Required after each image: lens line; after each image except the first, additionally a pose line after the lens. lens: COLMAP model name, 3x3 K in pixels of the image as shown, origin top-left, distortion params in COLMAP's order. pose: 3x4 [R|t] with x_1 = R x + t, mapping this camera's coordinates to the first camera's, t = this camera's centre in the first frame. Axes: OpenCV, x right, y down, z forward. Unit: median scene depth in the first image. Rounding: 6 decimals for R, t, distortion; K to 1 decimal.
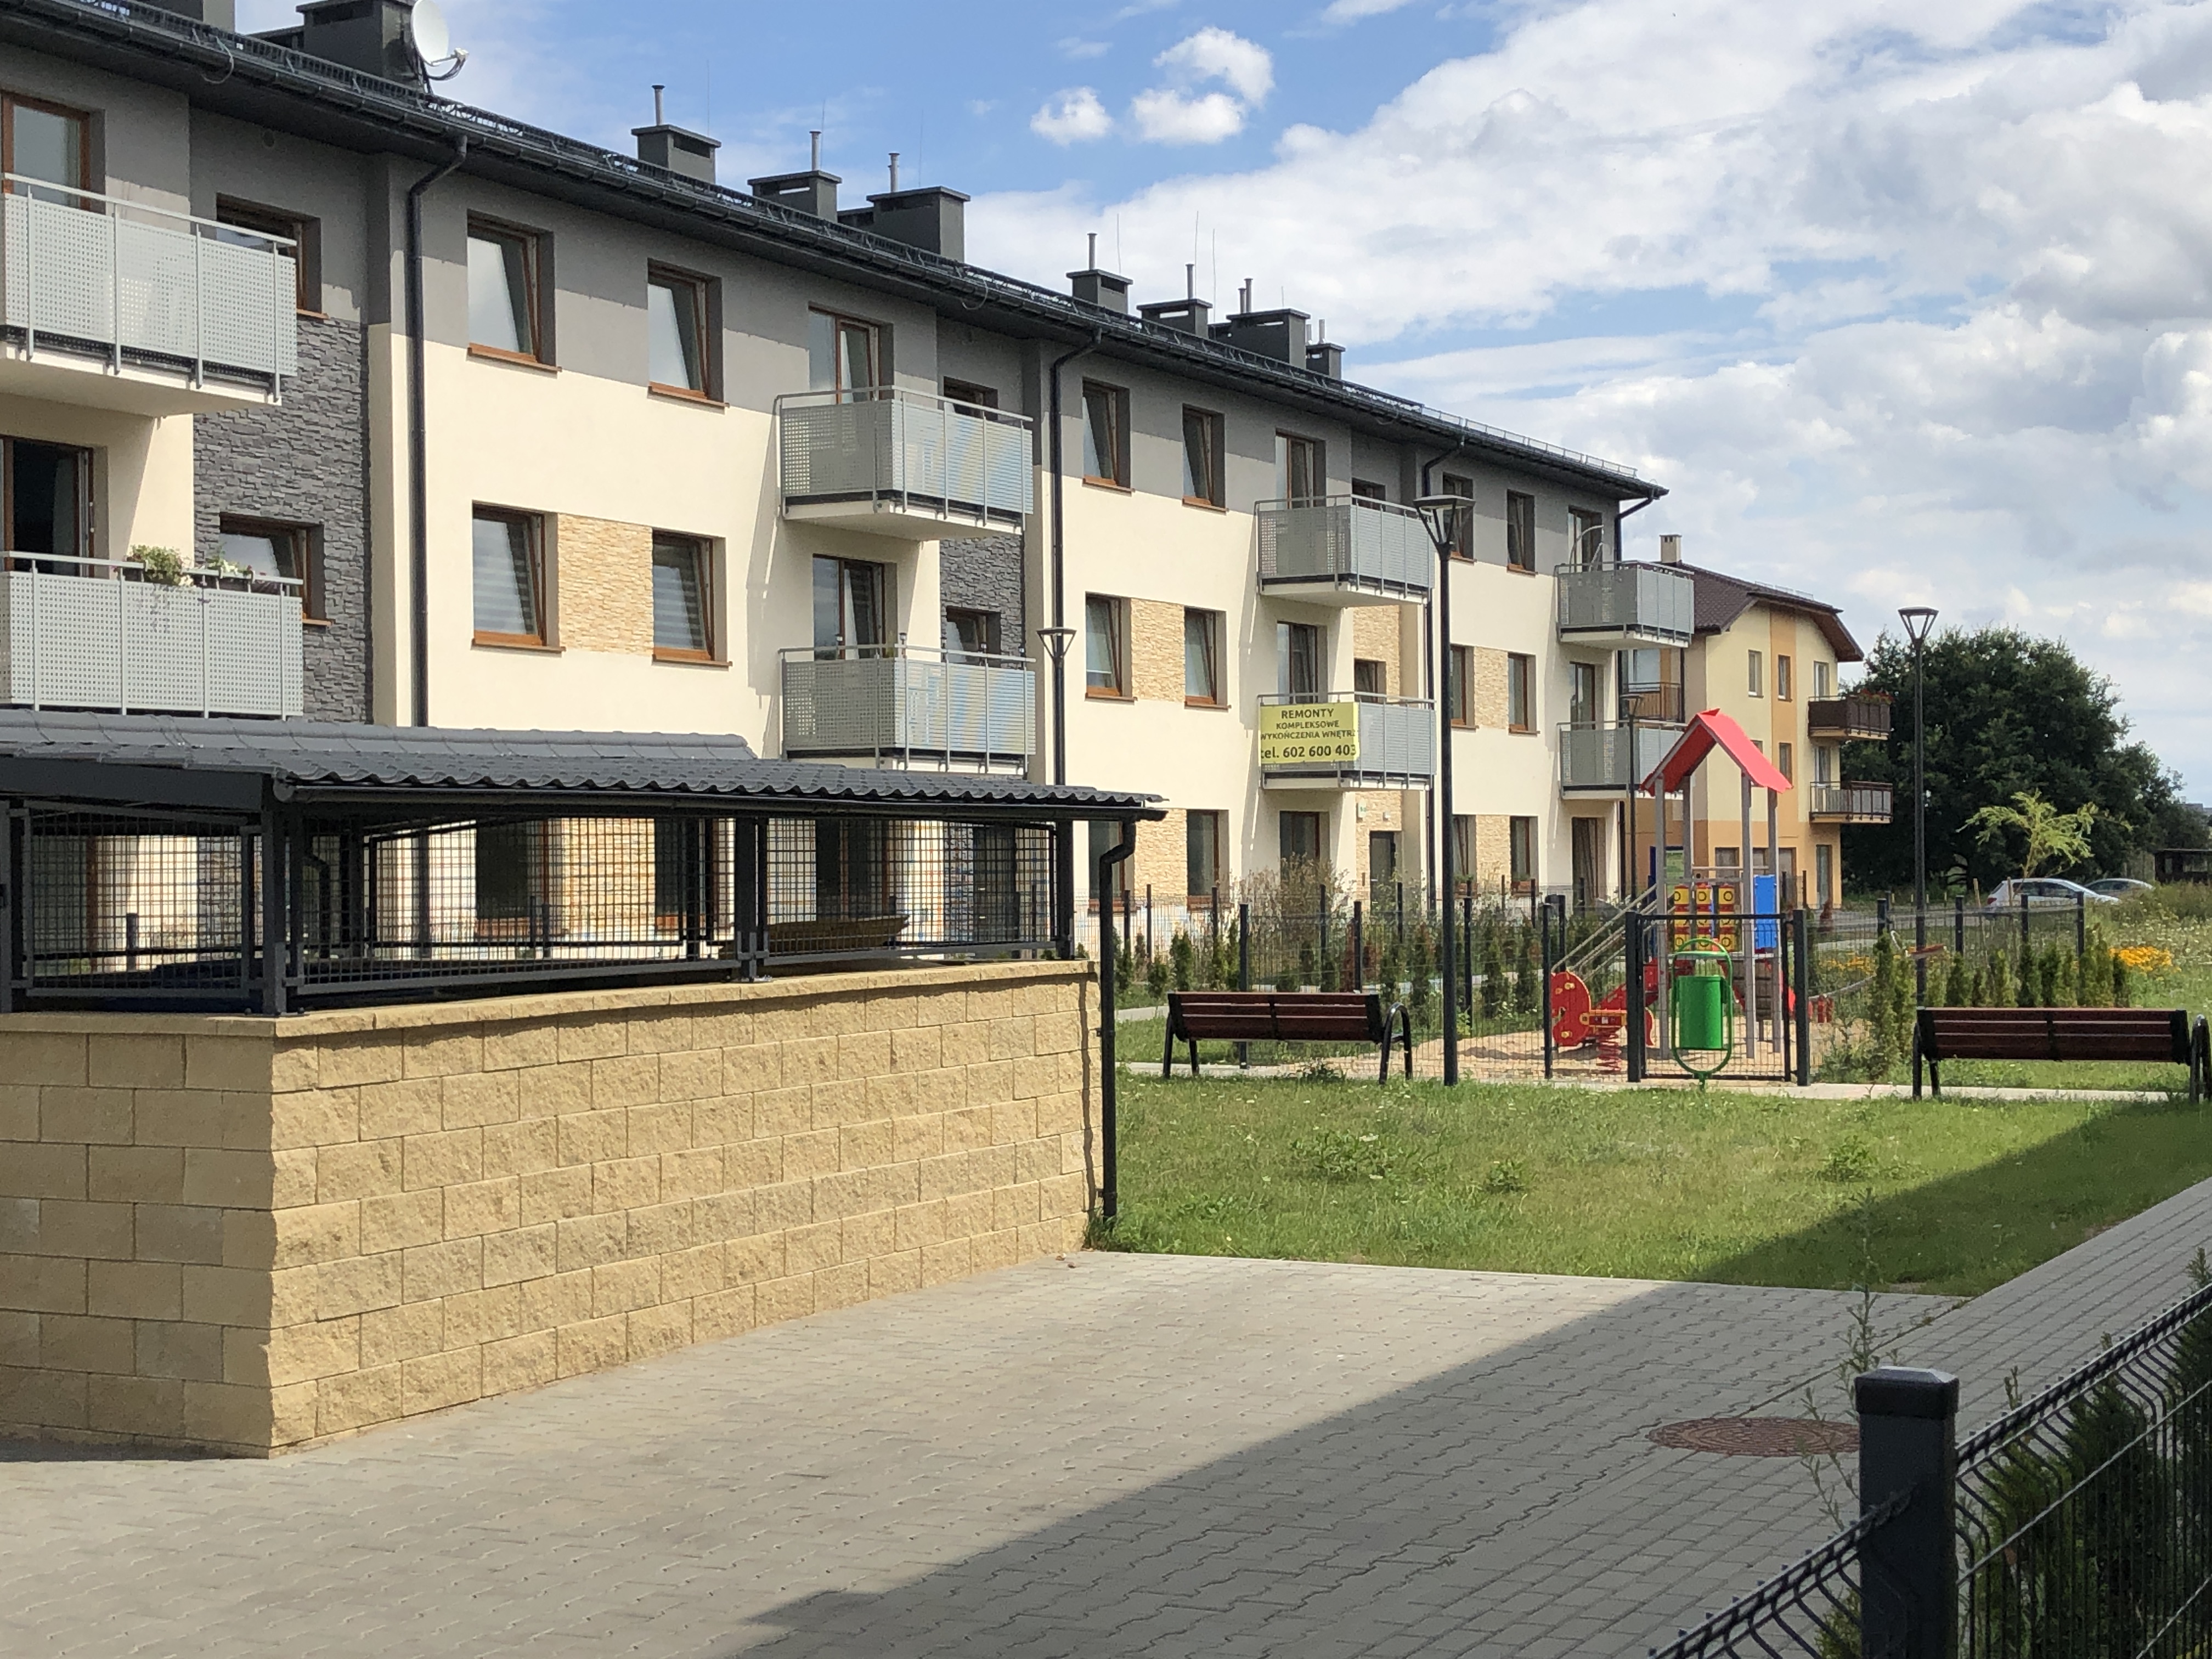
lens RADIAL K [[3288.7, 0, 1106.0], [0, 3288.7, 829.5], [0, 0, 1]] dist [-0.011353, 0.010287]
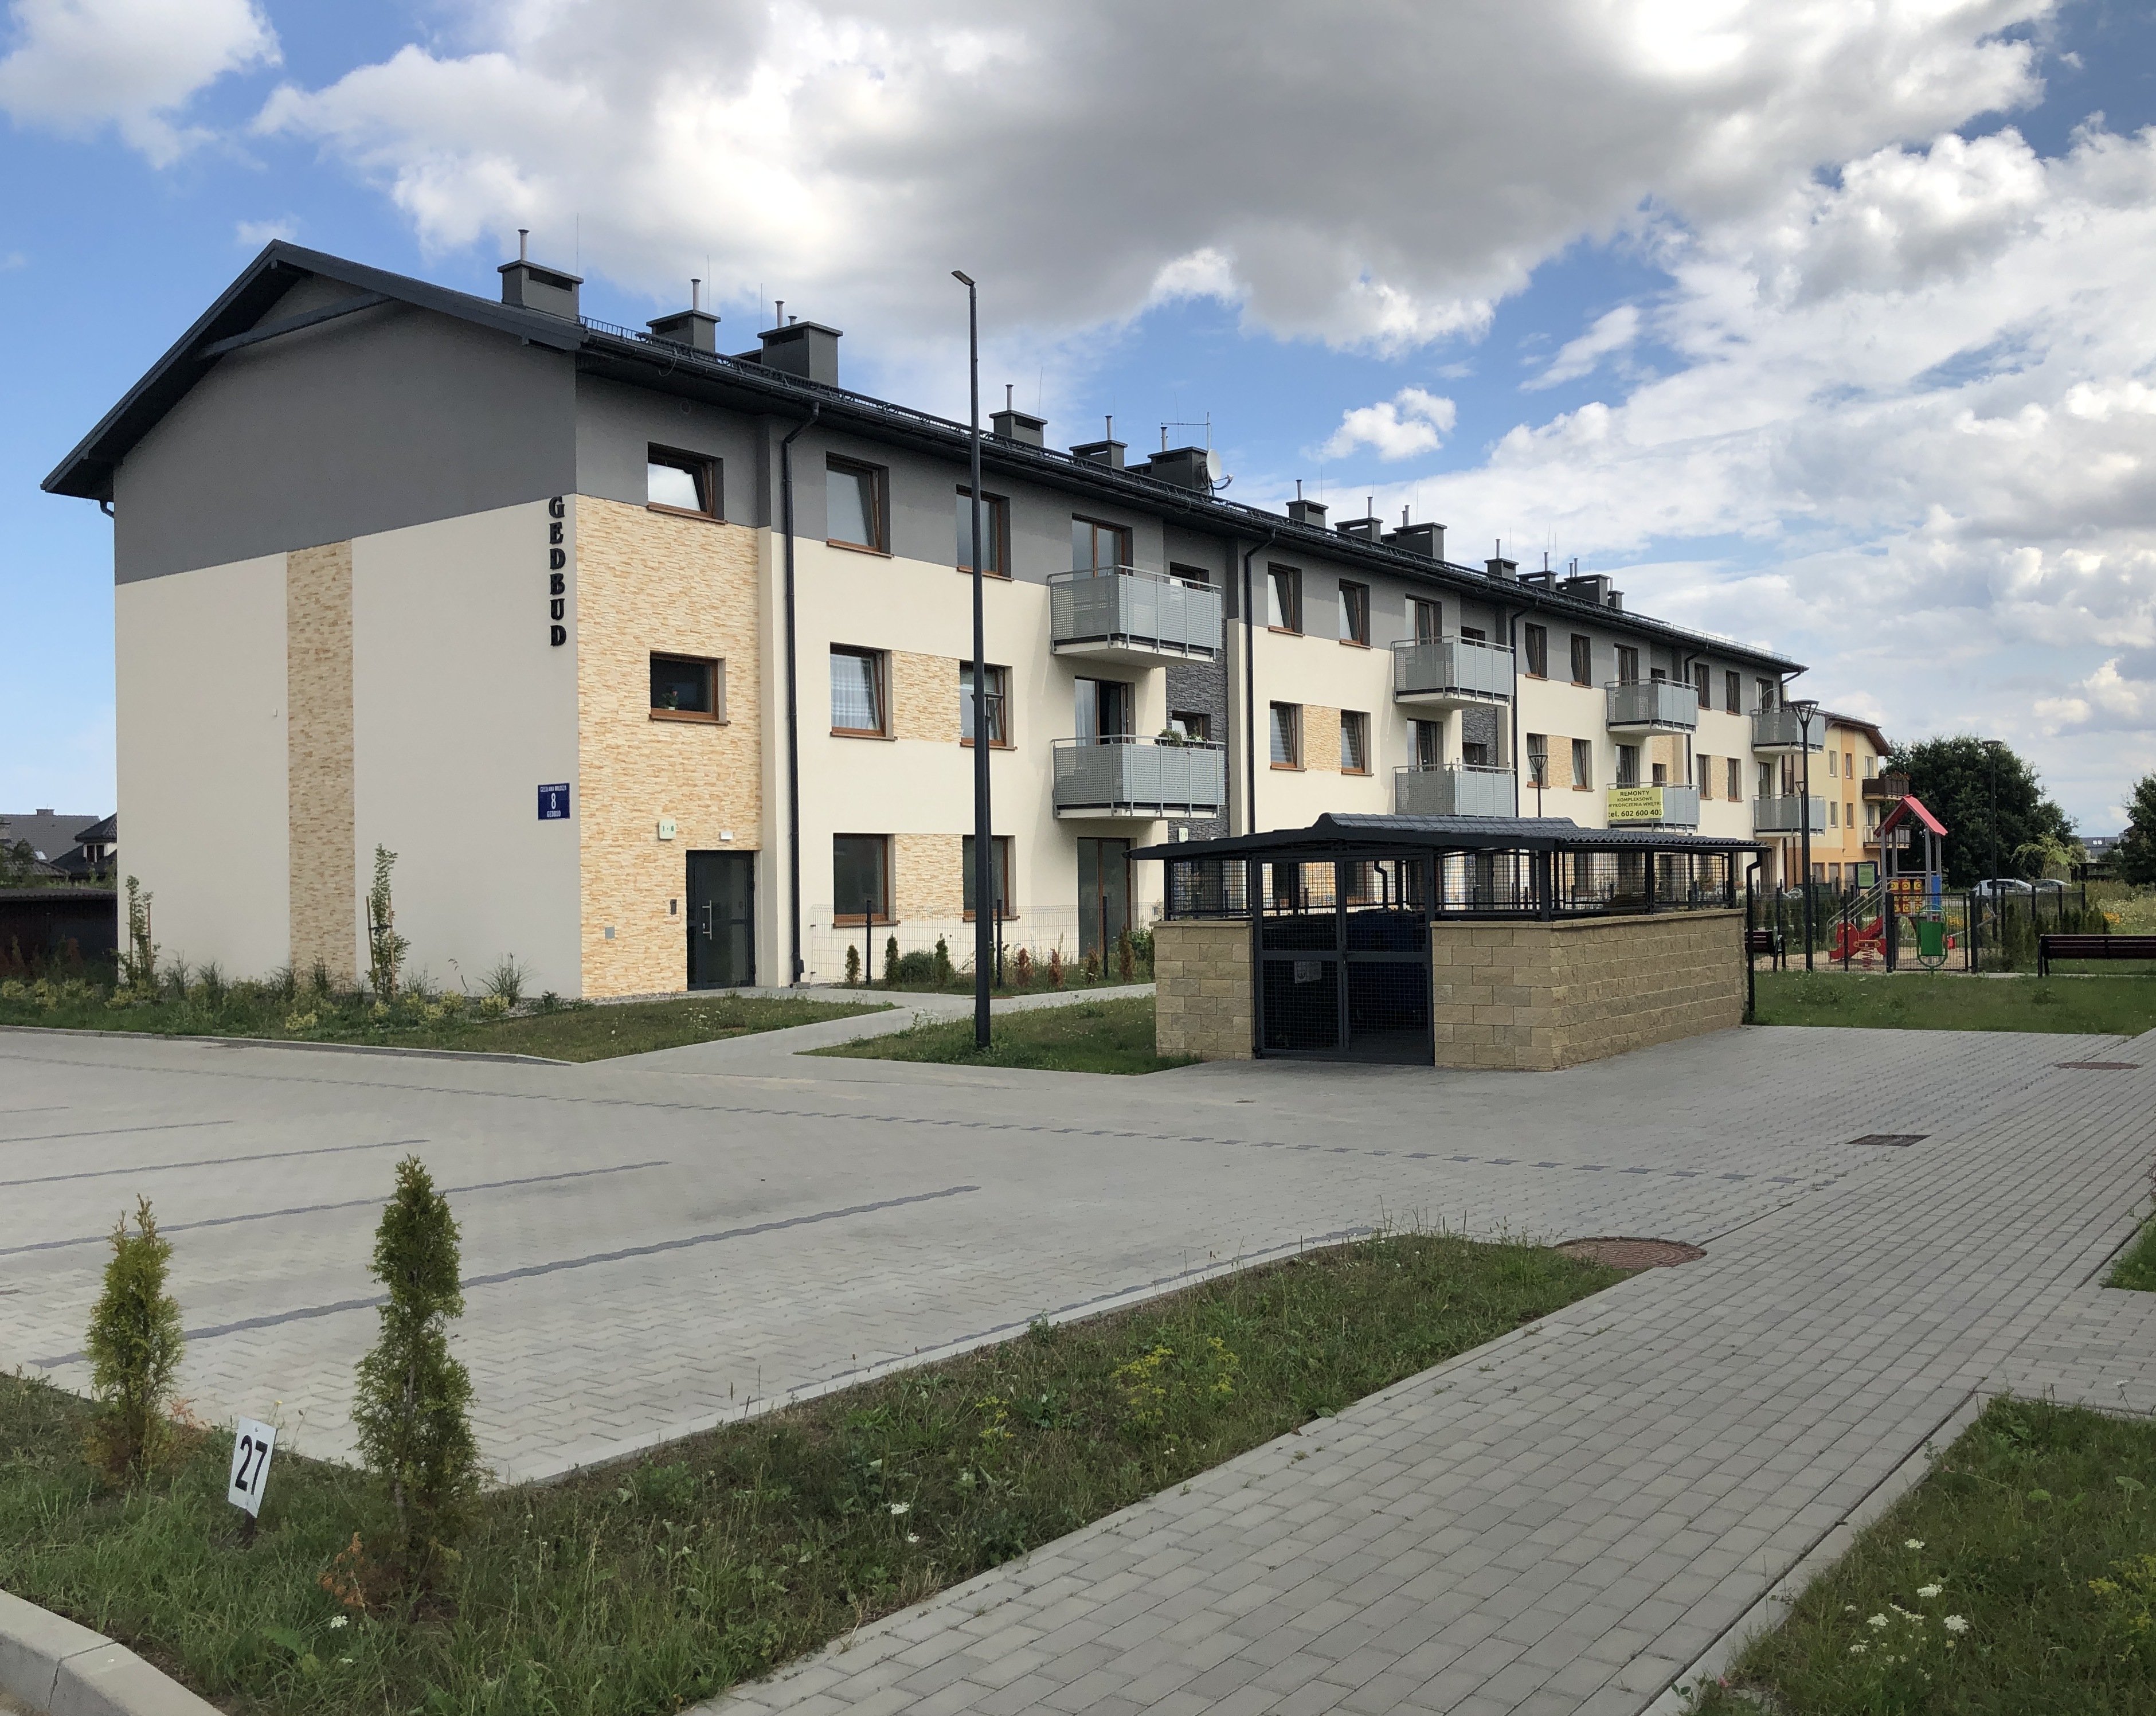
lens RADIAL K [[1913.4, 0, 1078.0], [0, 1913.4, 858.0], [0, 0, 1]] dist [0.060909, -0.006139]
pose [[0.986876, -0.000654, -0.161478, 0.059019], [0.000862, 0.999999, 0.001216, 0.000502], [0.161477, -0.001340, 0.986876, 0.113694]]
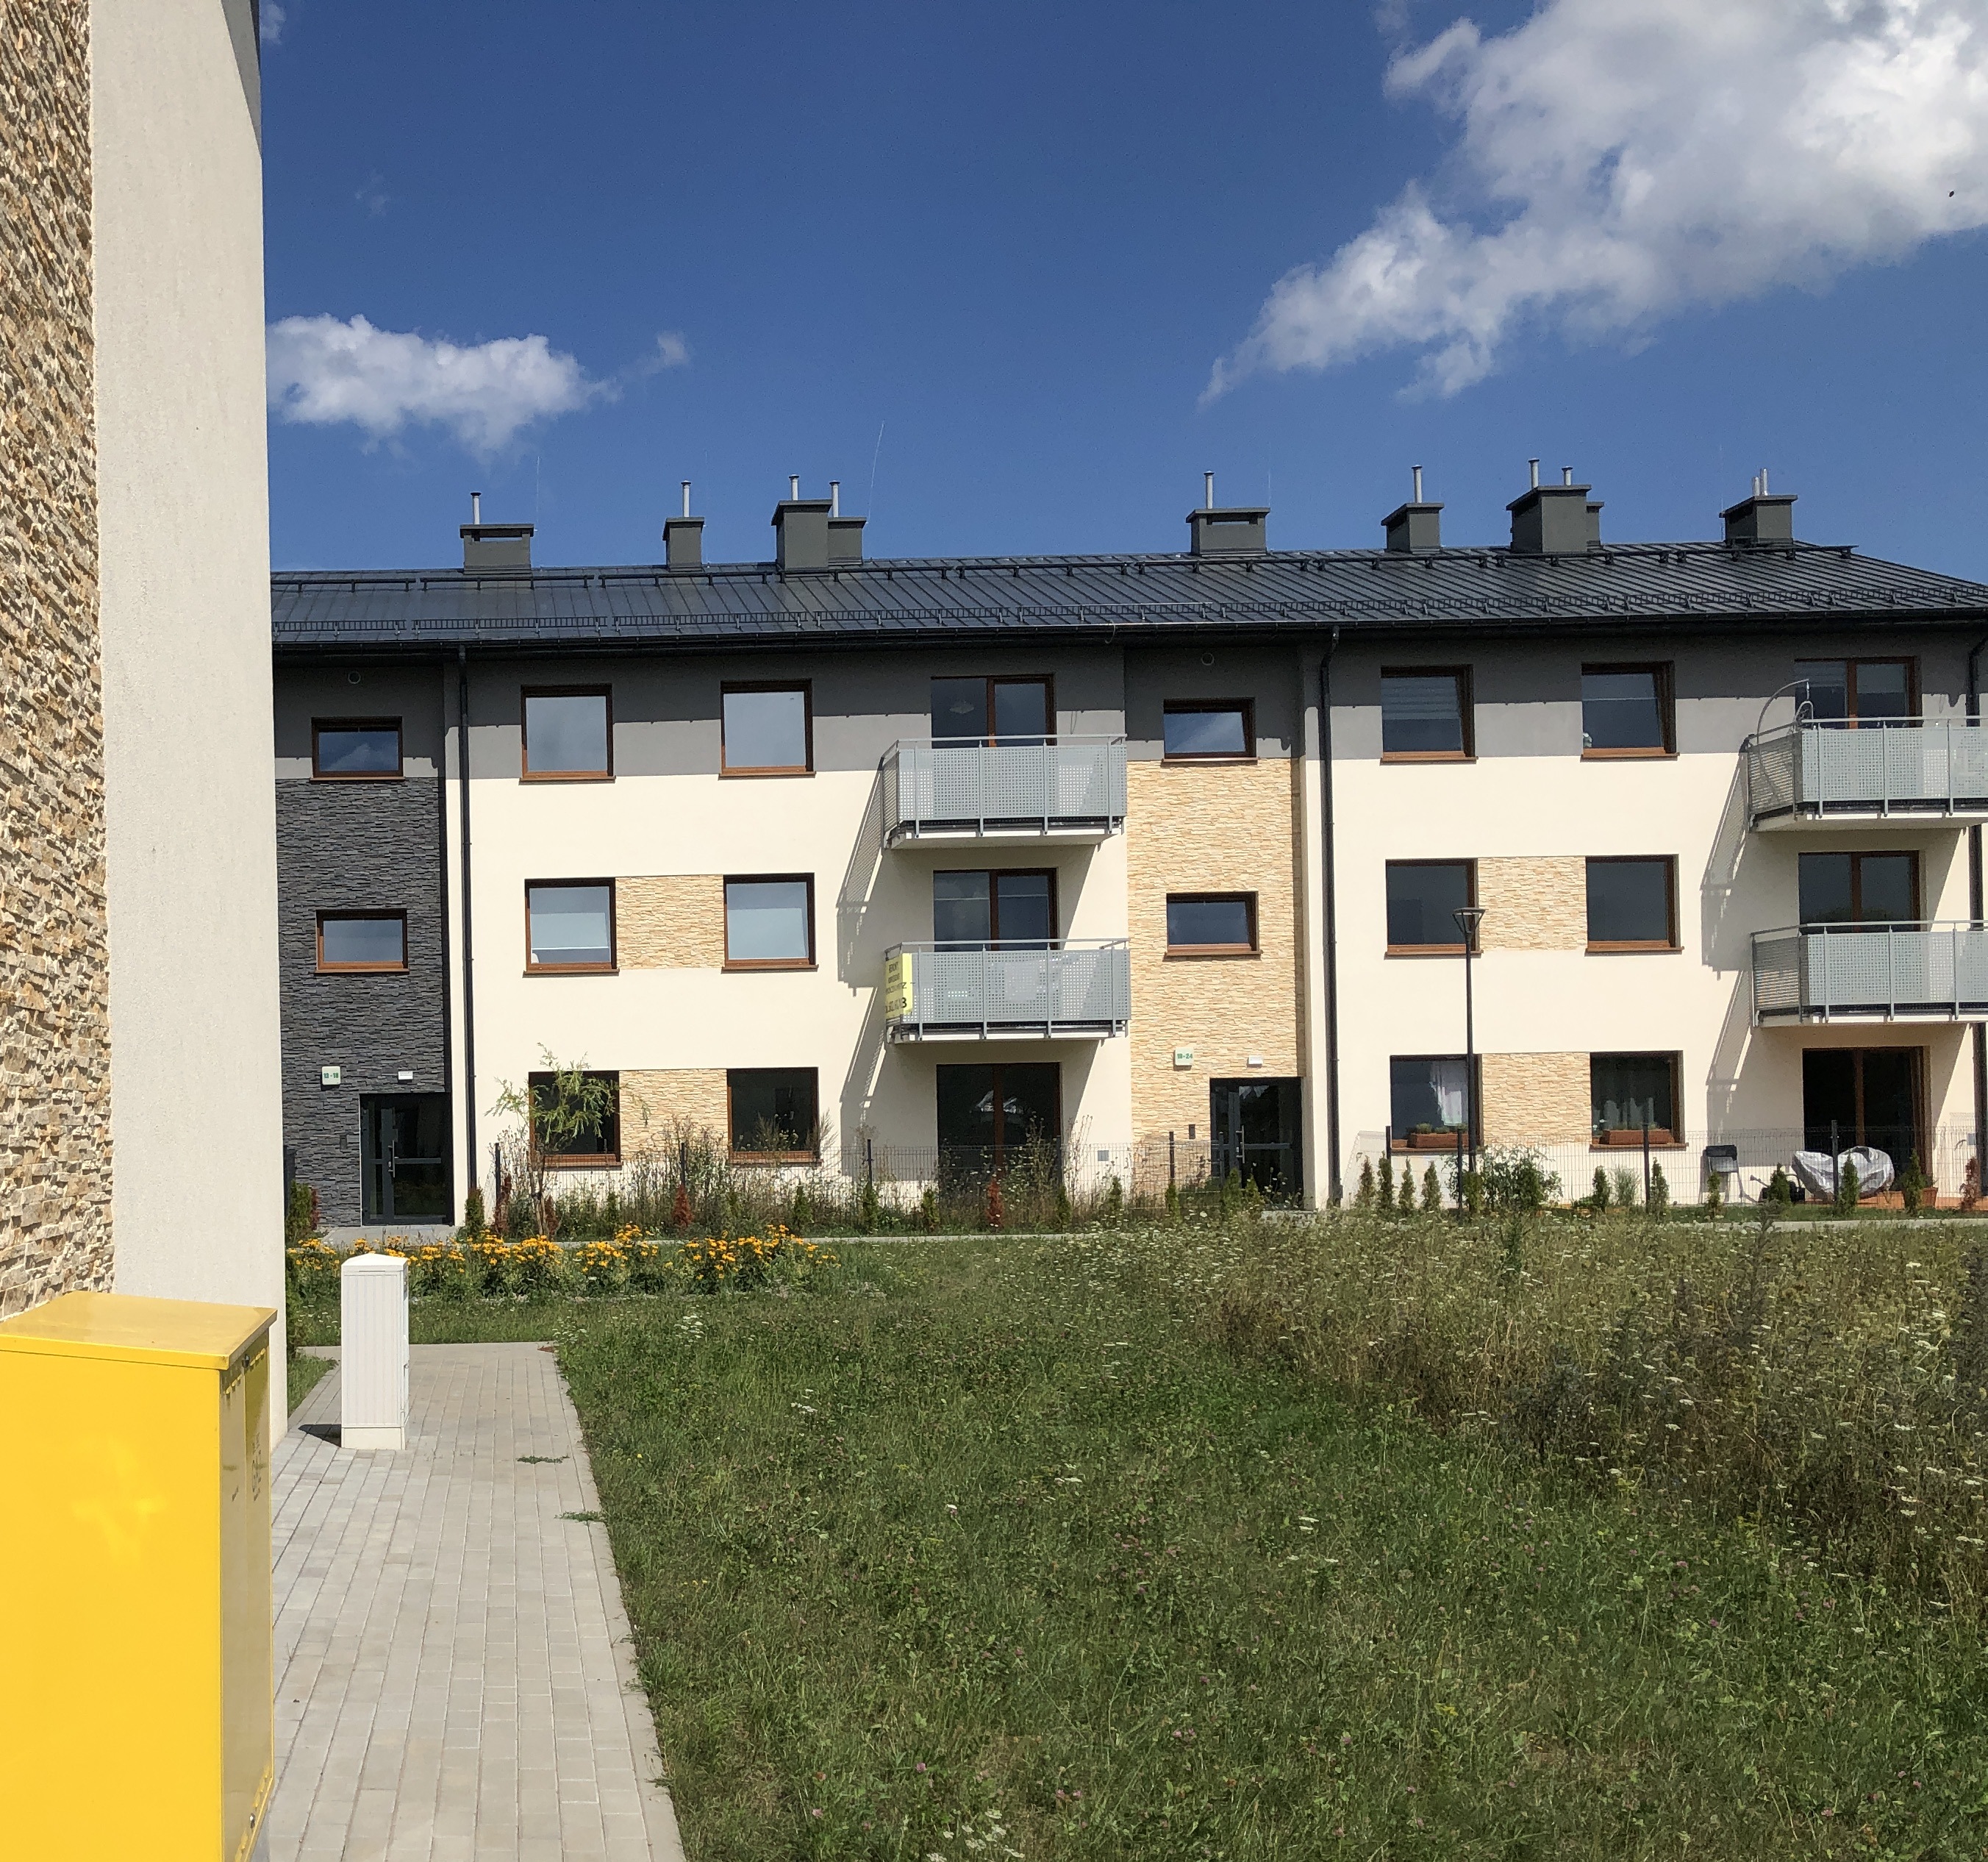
lens RADIAL K [[1429.3, 0, 994.0], [0, 1429.3, 931.0], [0, 0, 1]] dist [-0.019364, -0.001598]
pose [[0.455776, -0.108837, -0.883415, 0.253471], [0.019857, 0.993492, -0.112154, 0.000516], [0.889873, 0.033575, 0.454972, 0.482586]]
